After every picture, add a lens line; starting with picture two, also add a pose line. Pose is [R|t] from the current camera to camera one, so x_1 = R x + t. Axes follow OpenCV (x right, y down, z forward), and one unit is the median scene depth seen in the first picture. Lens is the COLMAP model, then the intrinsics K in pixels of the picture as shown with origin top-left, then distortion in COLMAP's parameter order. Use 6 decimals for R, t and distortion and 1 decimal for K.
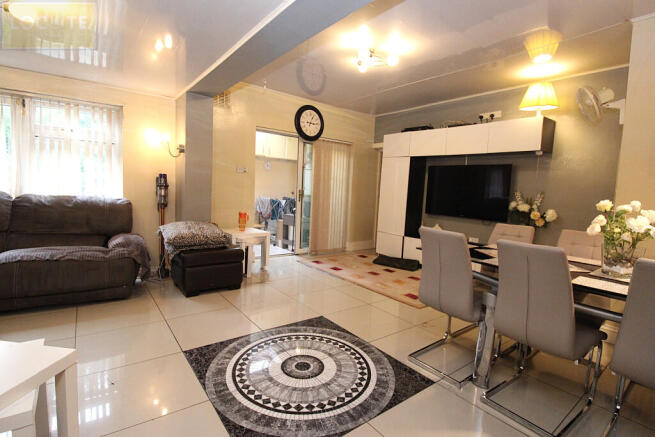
lens RADIAL K [[319.4, 0, 328.2], [0, 319.4, 215.5], [0, 0, 1]] dist [-0.012455, -0.000328]
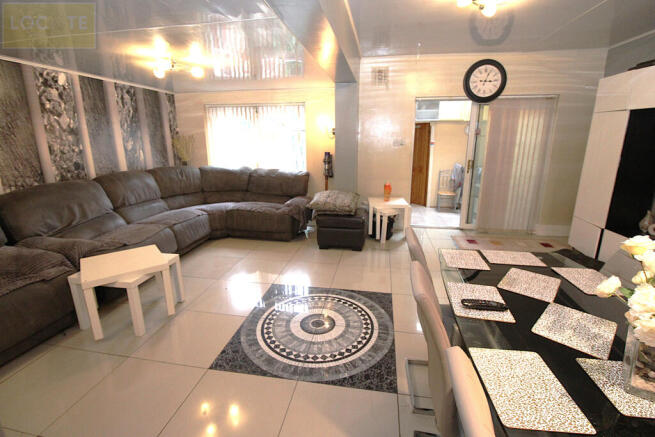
lens RADIAL K [[302.5, 0, 327.6], [0, 302.5, 219.2], [0, 0, 1]] dist [-0.010576, -0.006441]
pose [[0.671971, 0.140061, -0.727213, 0.440922], [-0.026196, 0.985834, 0.165666, -0.069662], [0.740114, -0.092272, 0.666120, 0.174483]]
